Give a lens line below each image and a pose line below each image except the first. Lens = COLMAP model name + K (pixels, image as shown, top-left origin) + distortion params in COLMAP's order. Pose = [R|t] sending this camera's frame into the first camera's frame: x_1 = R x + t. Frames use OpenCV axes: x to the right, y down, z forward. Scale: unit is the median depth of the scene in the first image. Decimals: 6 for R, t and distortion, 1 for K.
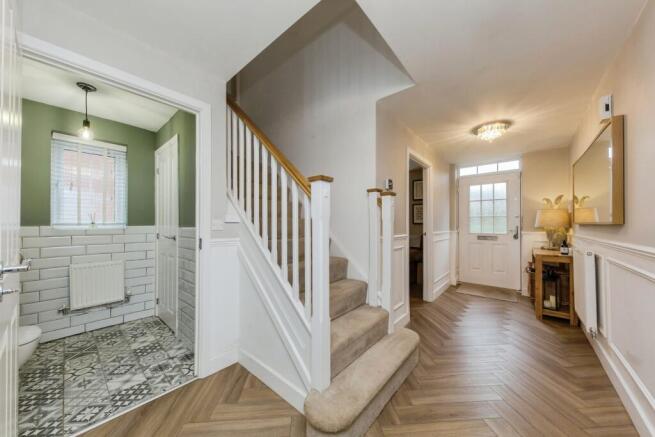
lens RADIAL K [[230.6, 0, 325.1], [0, 230.6, 221.5], [0, 0, 1]] dist [0.006653, 0.000065]
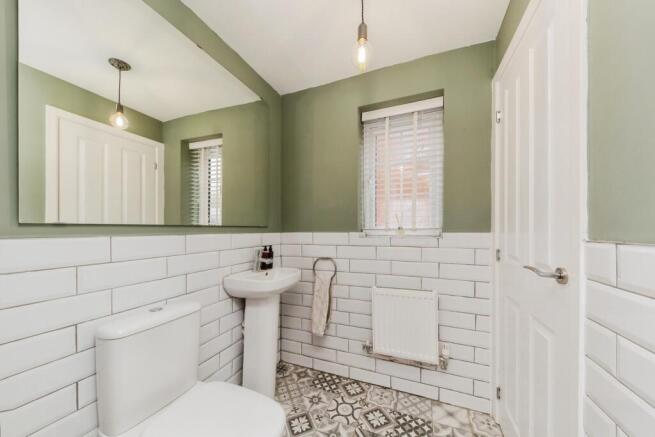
lens RADIAL K [[230.6, 0, 318.0], [0, 230.6, 229.9], [0, 0, 1]] dist [0.006653, 0.000065]
pose [[0.303450, 0.001144, -0.952847, -0.427410], [0.004873, 0.999984, 0.002753, 0.008707], [0.952835, -0.005478, 0.303440, 0.562614]]
